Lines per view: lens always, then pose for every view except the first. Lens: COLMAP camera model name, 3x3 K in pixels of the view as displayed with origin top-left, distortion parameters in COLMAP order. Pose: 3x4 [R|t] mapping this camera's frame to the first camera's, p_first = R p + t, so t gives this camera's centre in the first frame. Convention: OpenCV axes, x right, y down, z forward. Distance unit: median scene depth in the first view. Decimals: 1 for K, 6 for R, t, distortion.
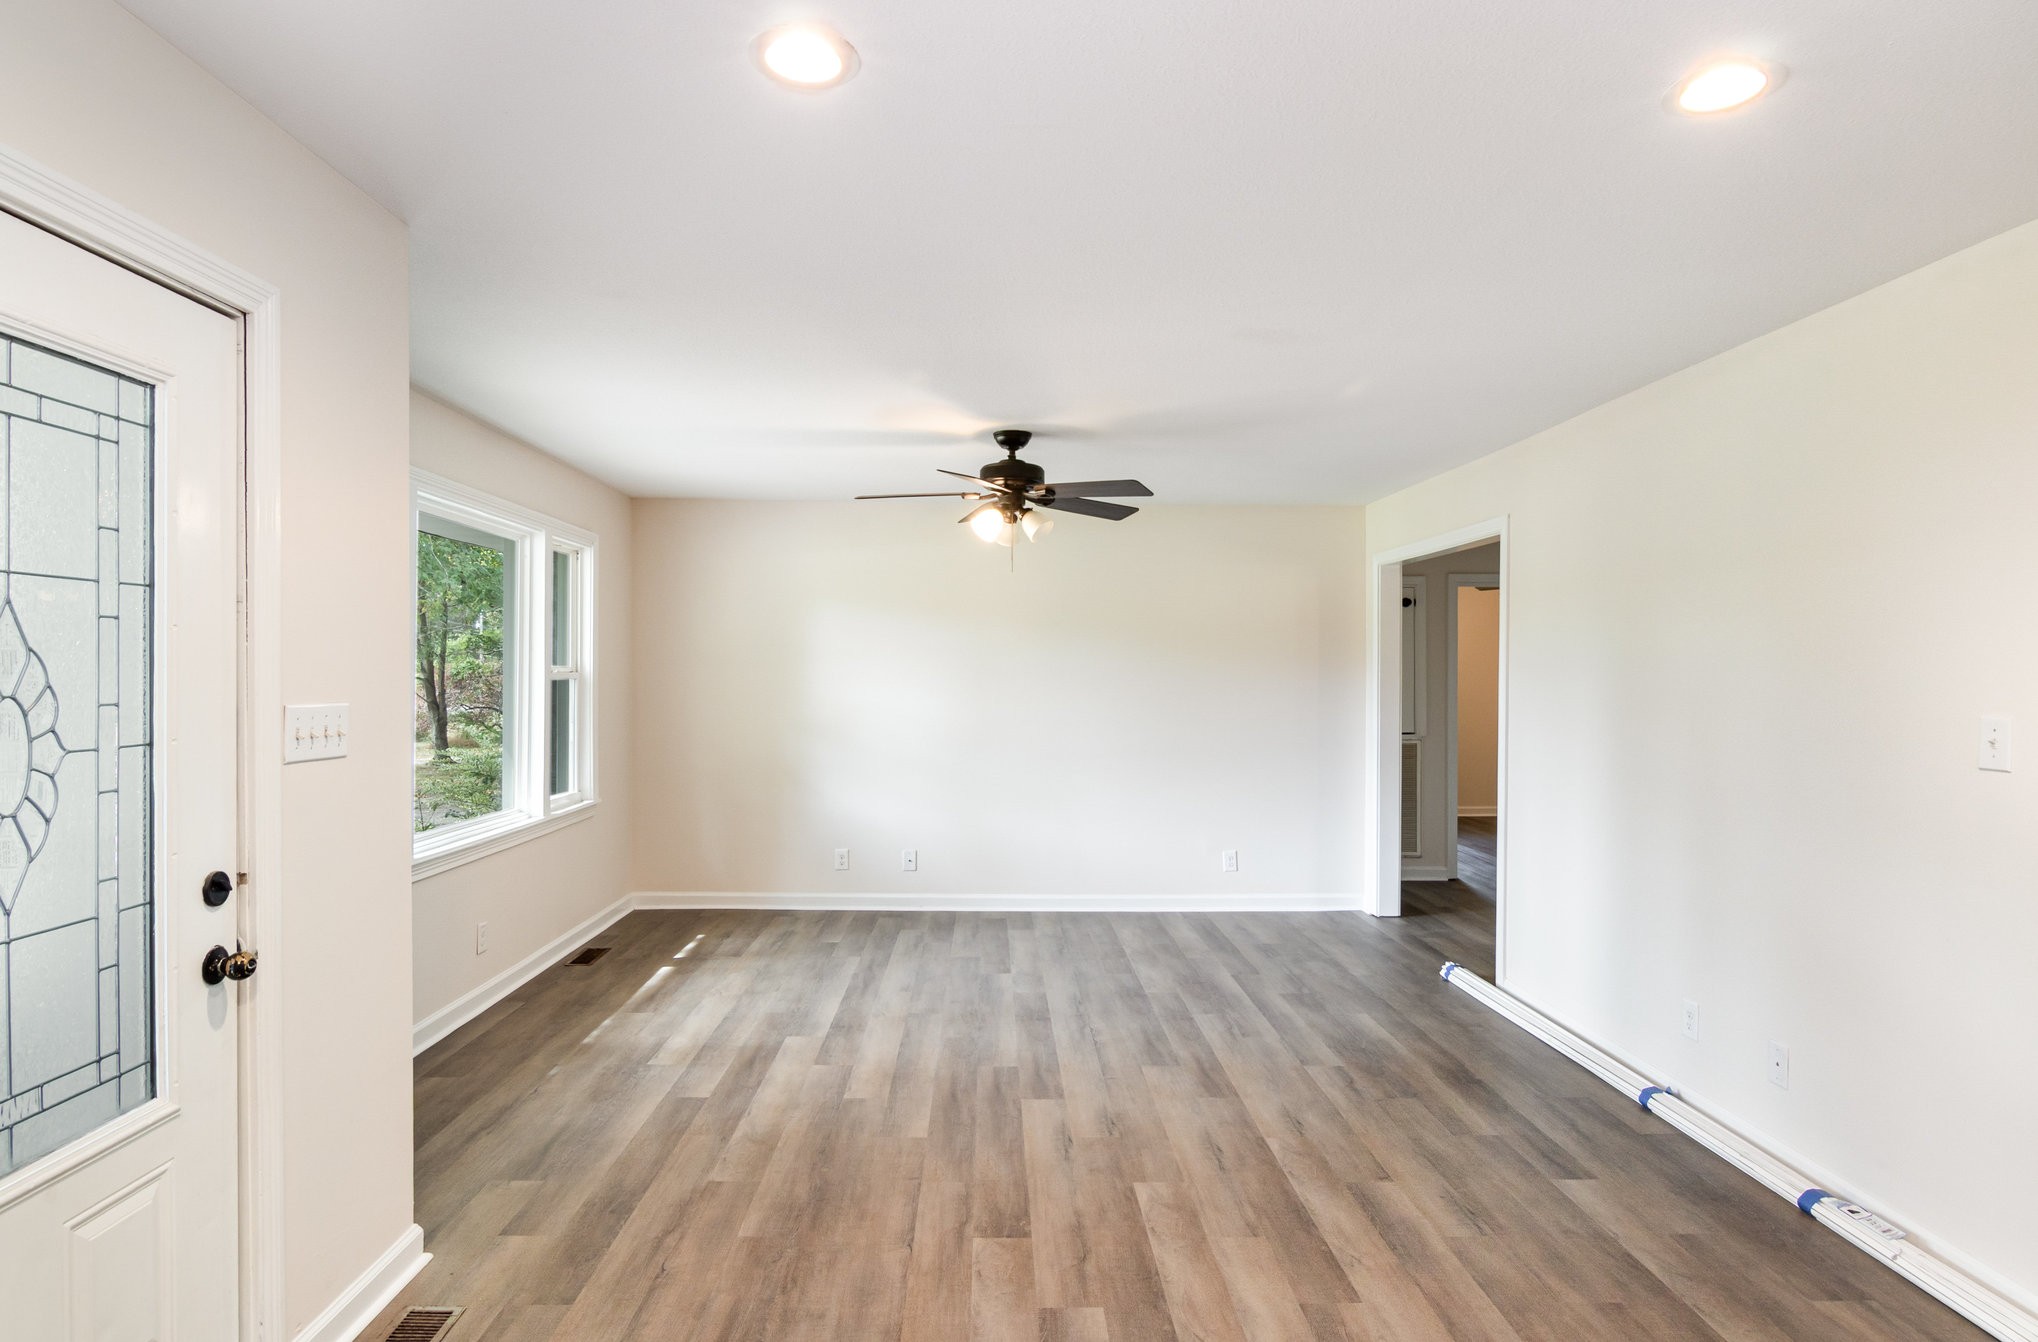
lens RADIAL K [[1111.9, 0, 1037.7], [0, 1111.9, 680.8], [0, 0, 1]] dist [-0.003605, 0.000435]
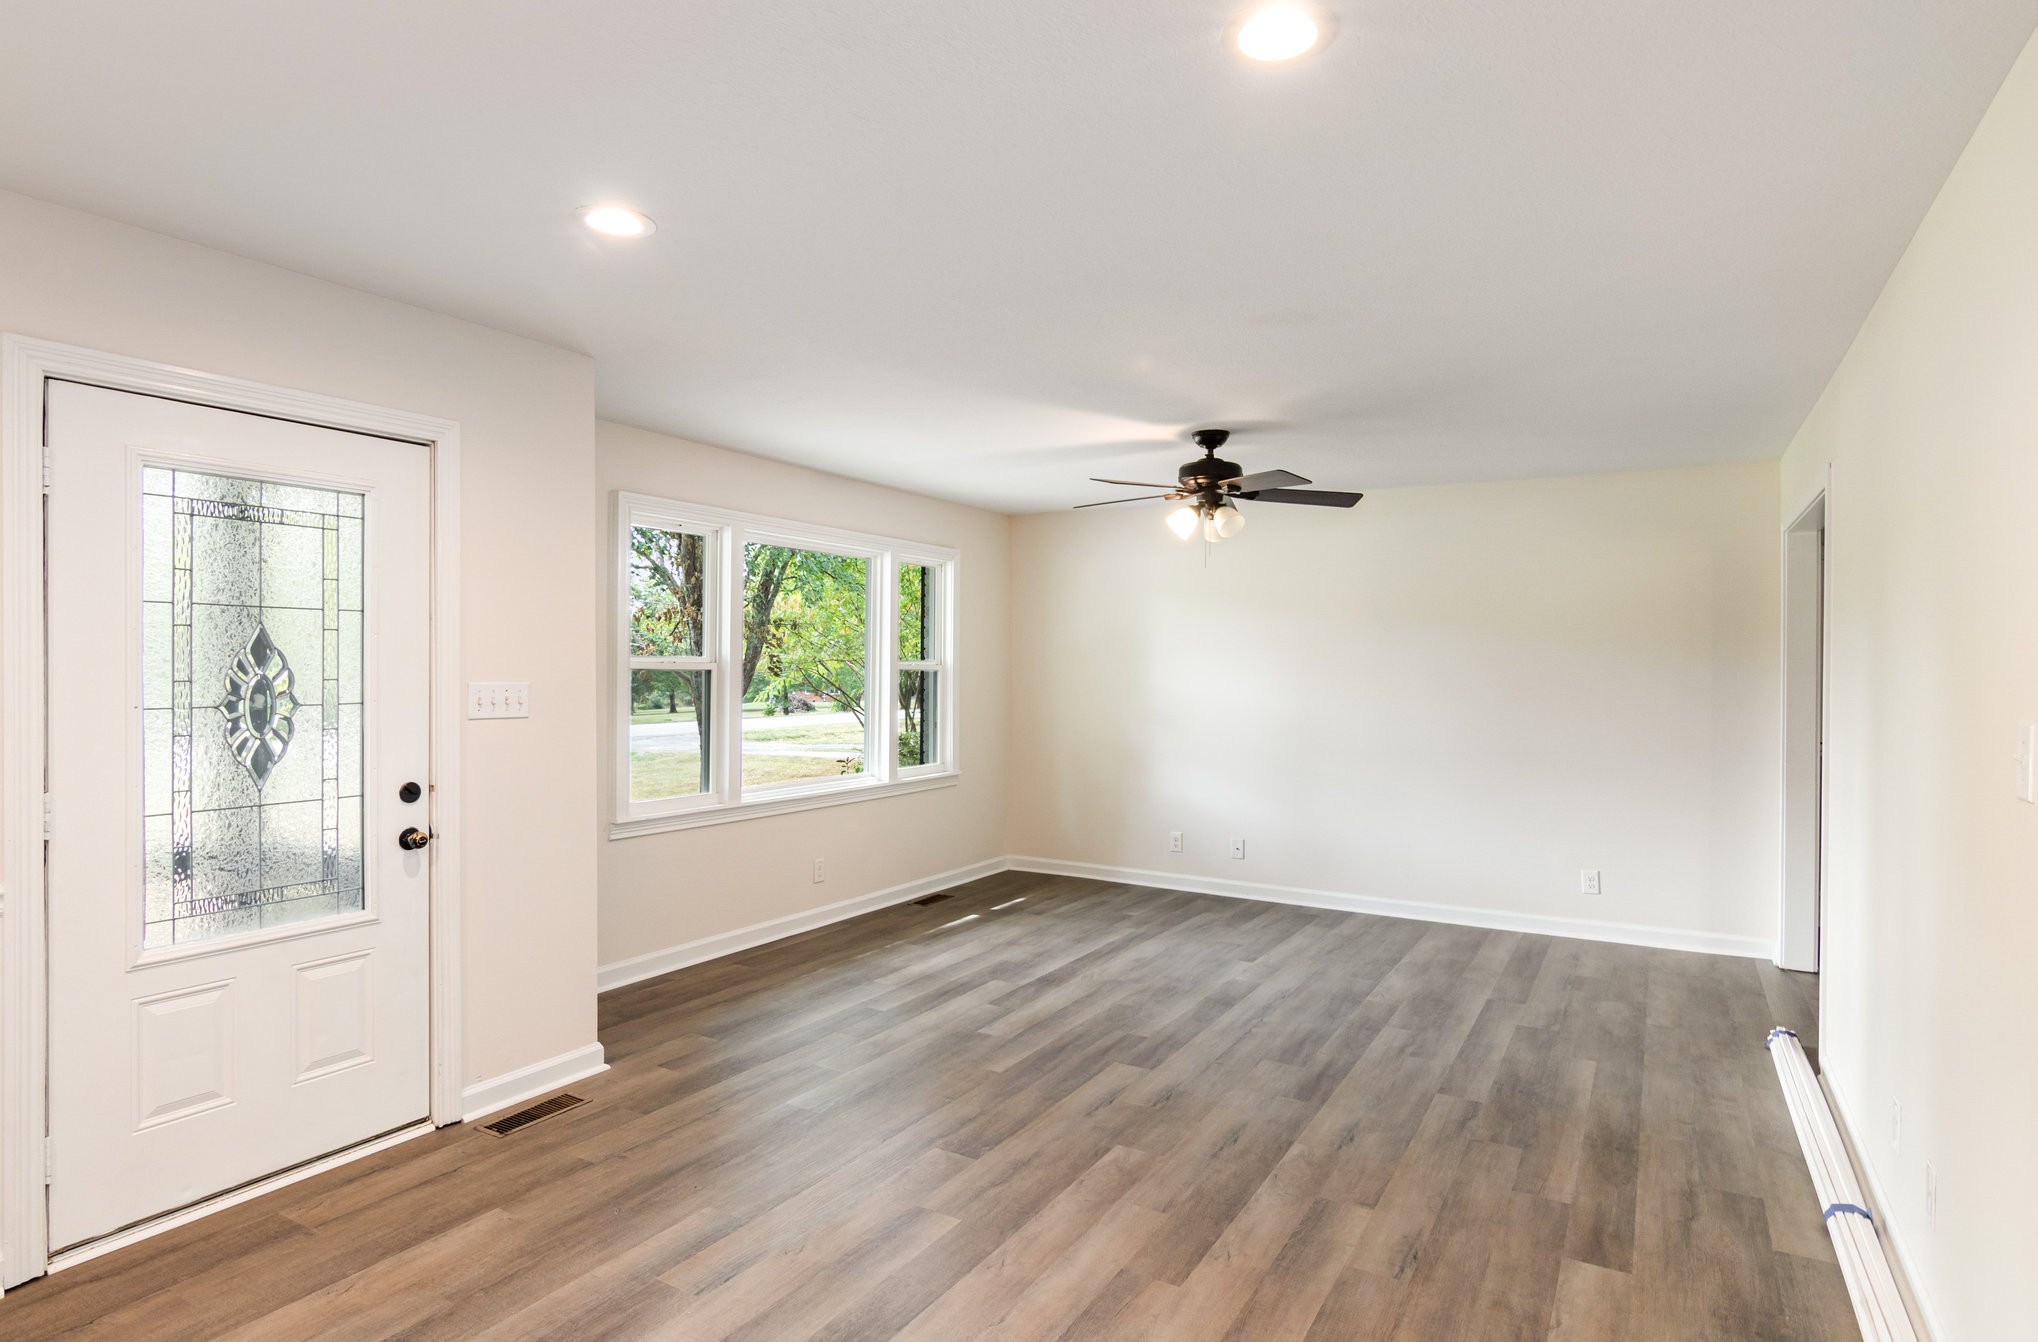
lens RADIAL K [[1111.9, 0, 1027.7], [0, 1111.9, 670.6], [0, 0, 1]] dist [-0.003605, 0.000435]
pose [[0.843433, 0.002350, -0.537230, 0.548170], [-0.005260, 0.999979, -0.003883, 0.004659], [0.537209, 0.006101, 0.843427, 0.056058]]
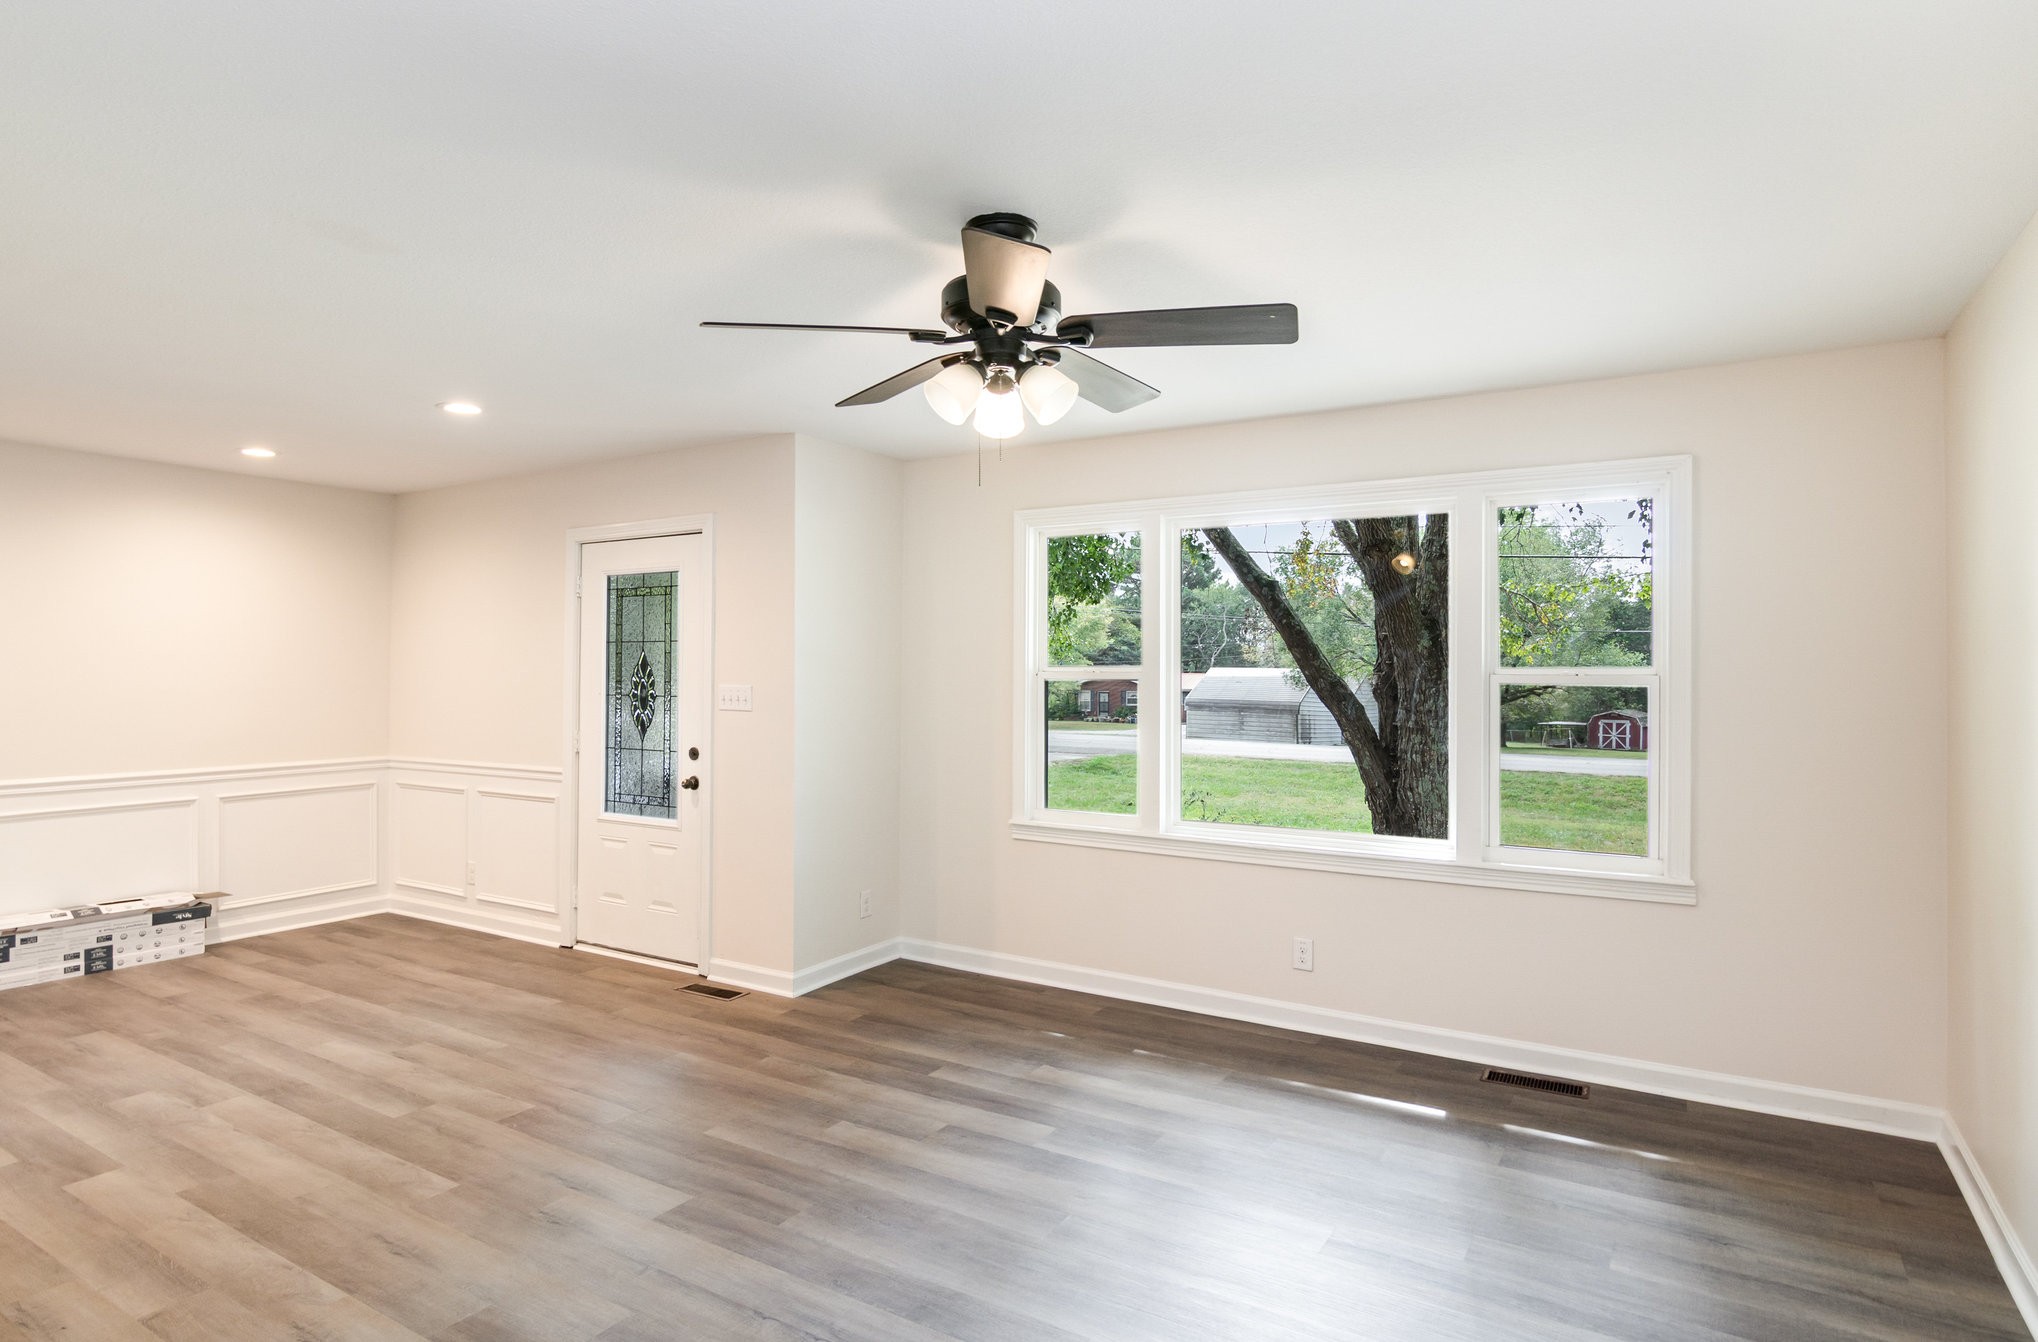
lens RADIAL K [[1111.9, 0, 1024.3], [0, 1111.9, 676.4], [0, 0, 1]] dist [-0.003605, 0.000435]
pose [[-0.567988, -0.004261, -0.823026, 0.580435], [-0.013133, 0.999906, 0.003886, -0.010102], [0.822932, 0.013016, -0.567991, 1.856405]]
